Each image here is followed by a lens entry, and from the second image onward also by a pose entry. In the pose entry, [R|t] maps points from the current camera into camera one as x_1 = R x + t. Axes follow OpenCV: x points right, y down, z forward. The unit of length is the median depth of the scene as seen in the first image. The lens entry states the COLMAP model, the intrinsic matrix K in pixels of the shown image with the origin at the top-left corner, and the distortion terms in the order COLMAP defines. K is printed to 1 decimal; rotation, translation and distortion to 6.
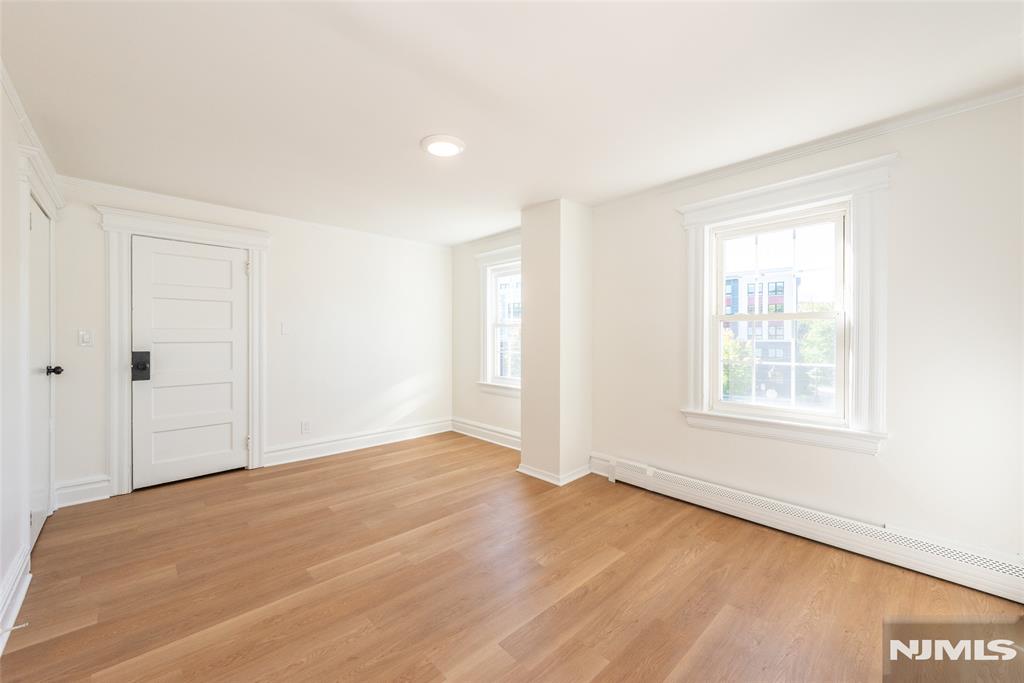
lens RADIAL K [[405.6, 0, 512.6], [0, 405.6, 338.5], [0, 0, 1]] dist [0.006047, -0.000762]
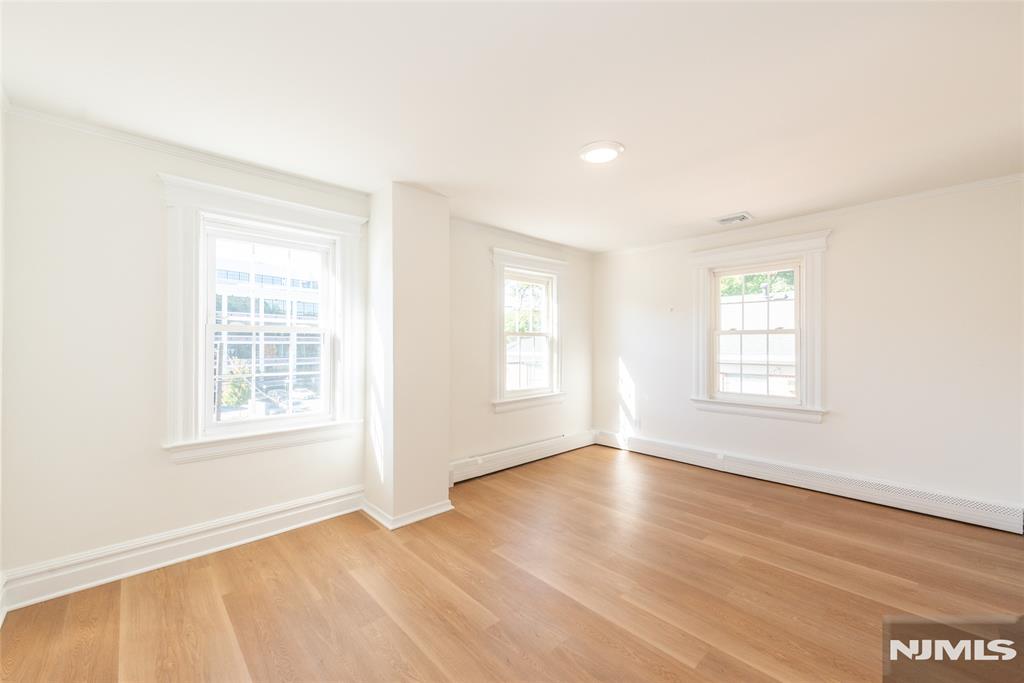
lens RADIAL K [[405.6, 0, 508.4], [0, 405.6, 338.9], [0, 0, 1]] dist [0.006047, -0.000762]
pose [[-0.000870, 0.008221, 0.999966, -0.906014], [0.005634, 0.999950, -0.008215, -0.018557], [-0.999984, 0.005627, -0.000916, 0.968429]]
